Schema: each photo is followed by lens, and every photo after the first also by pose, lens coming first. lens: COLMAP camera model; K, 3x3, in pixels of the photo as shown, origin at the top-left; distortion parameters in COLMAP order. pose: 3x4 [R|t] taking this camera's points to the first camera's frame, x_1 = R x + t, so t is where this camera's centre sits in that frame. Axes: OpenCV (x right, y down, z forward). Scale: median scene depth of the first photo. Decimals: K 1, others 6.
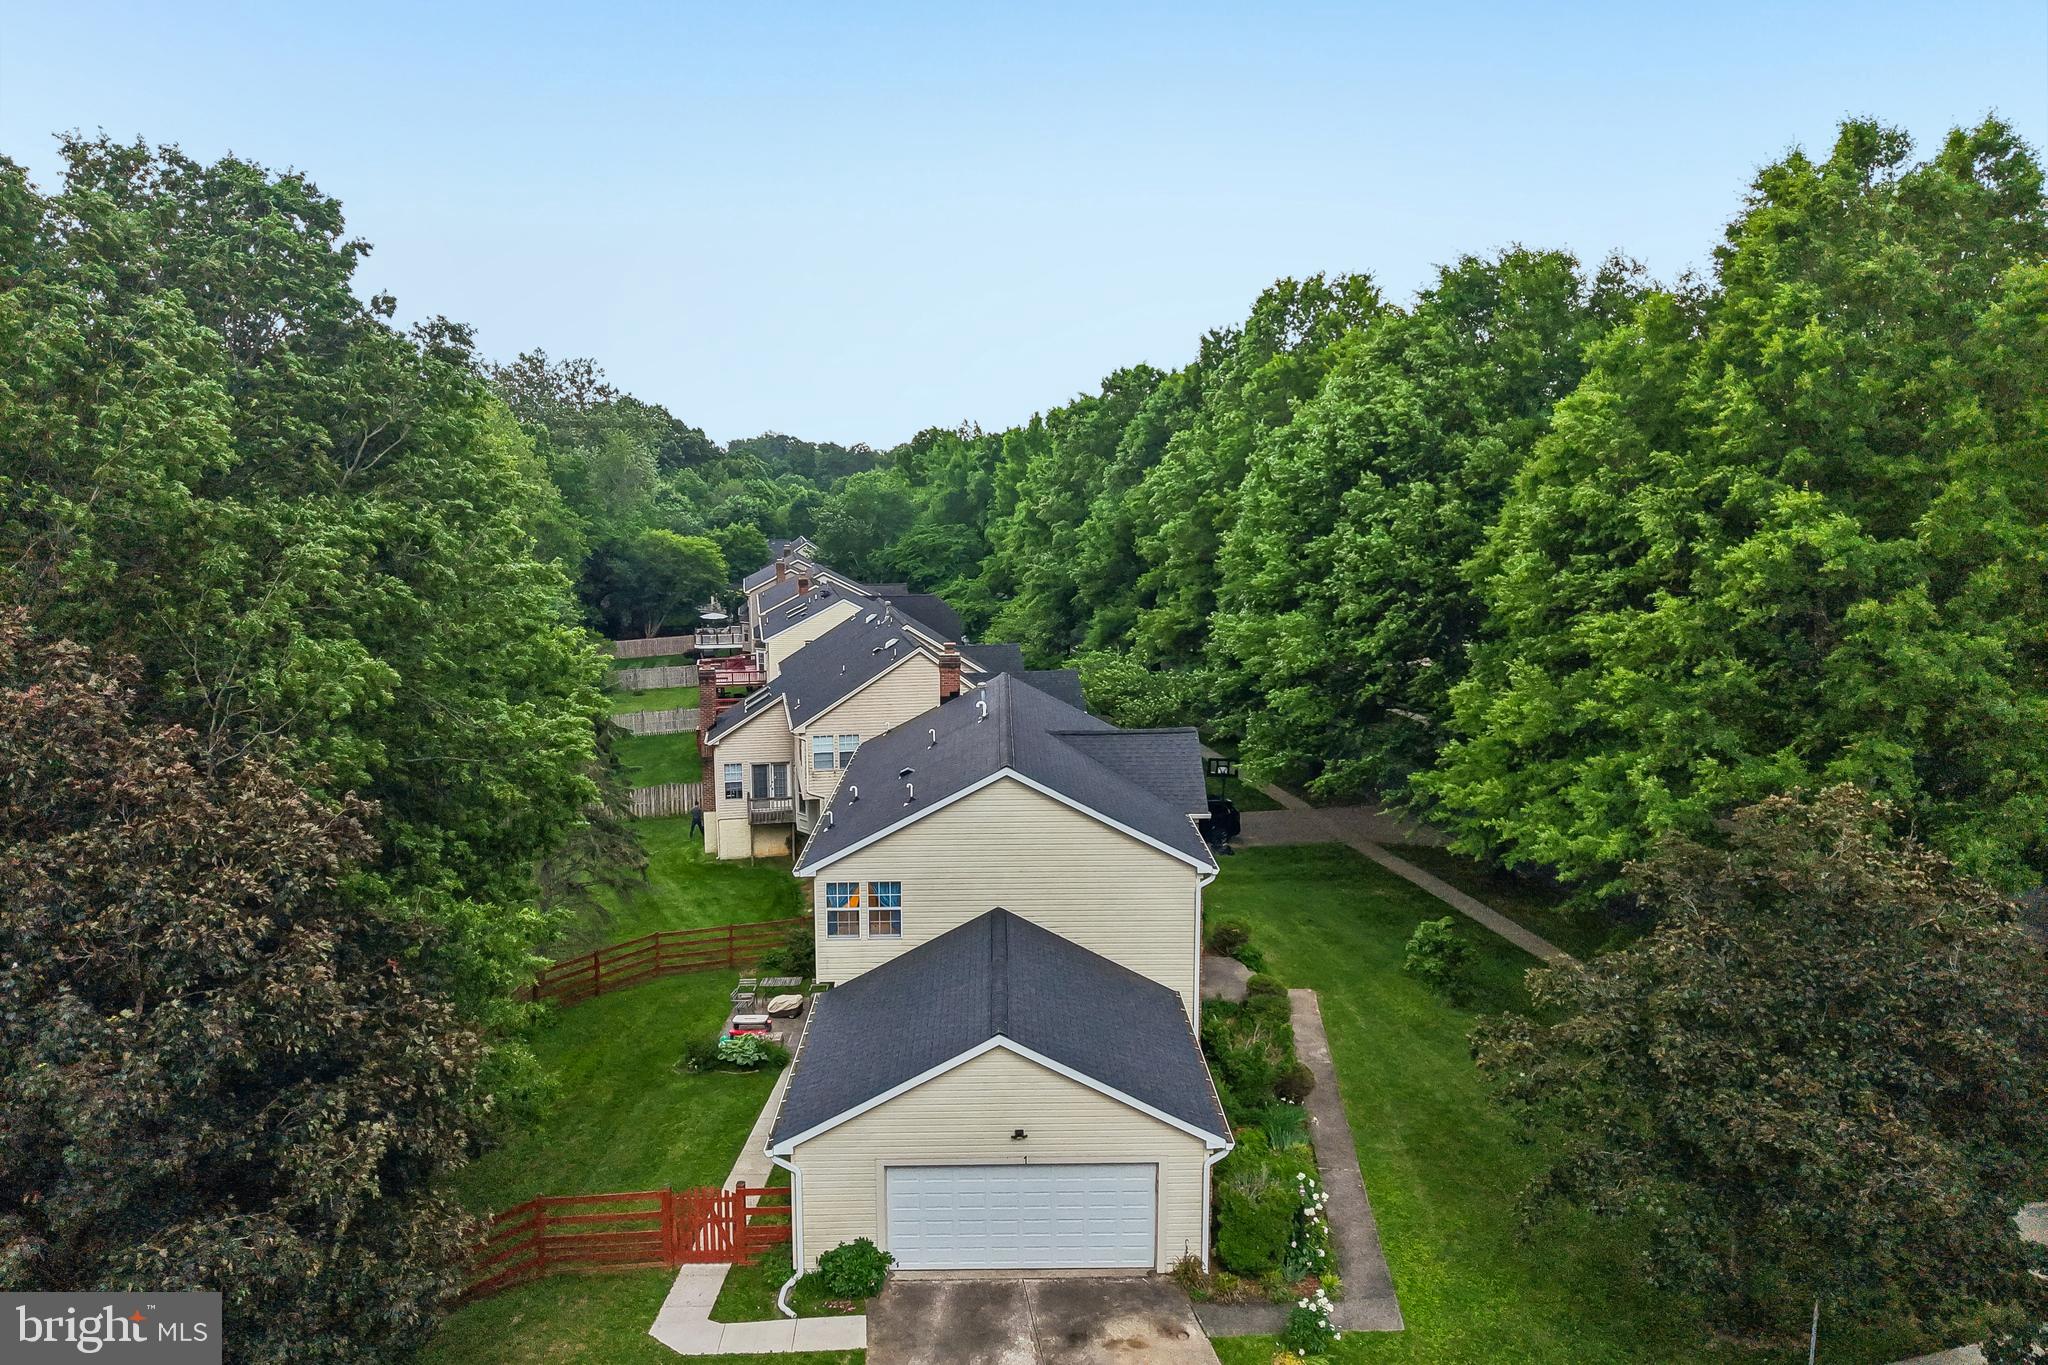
lens RADIAL K [[1381.2, 0, 1022.2], [0, 1381.2, 681.8], [0, 0, 1]] dist [0.035745, 0.002087]
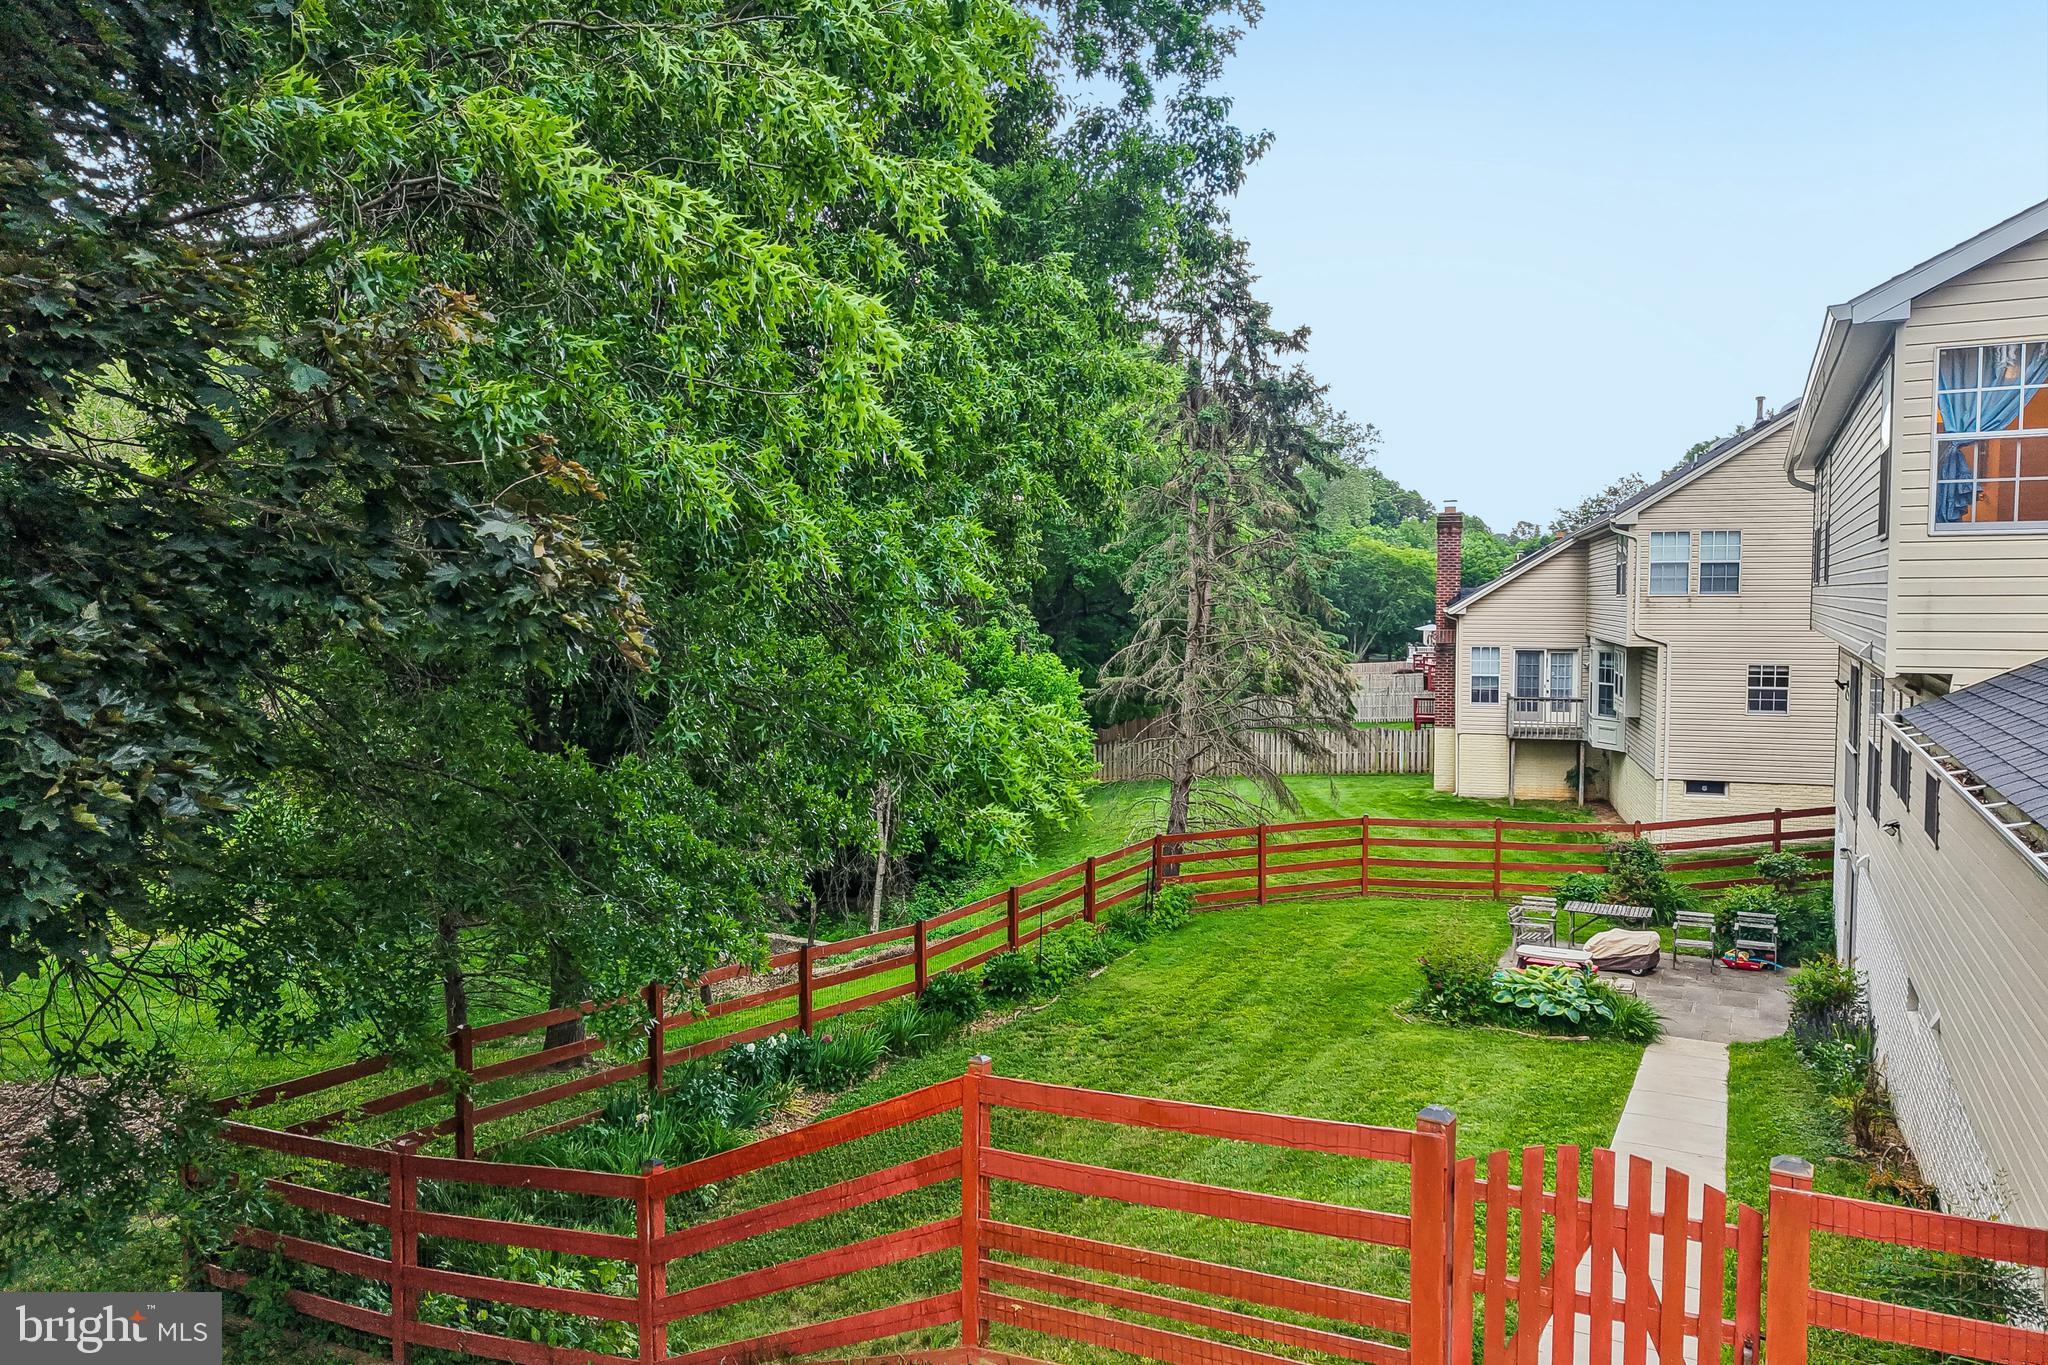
lens RADIAL K [[1381.2, 0, 1022.9], [0, 1381.2, 684.4], [0, 0, 1]] dist [0.035745, 0.002087]
pose [[0.879480, 0.021575, -0.475447, -0.089874], [-0.062131, 0.995628, -0.069749, 0.135071], [0.471863, 0.090882, 0.876975, 0.326903]]
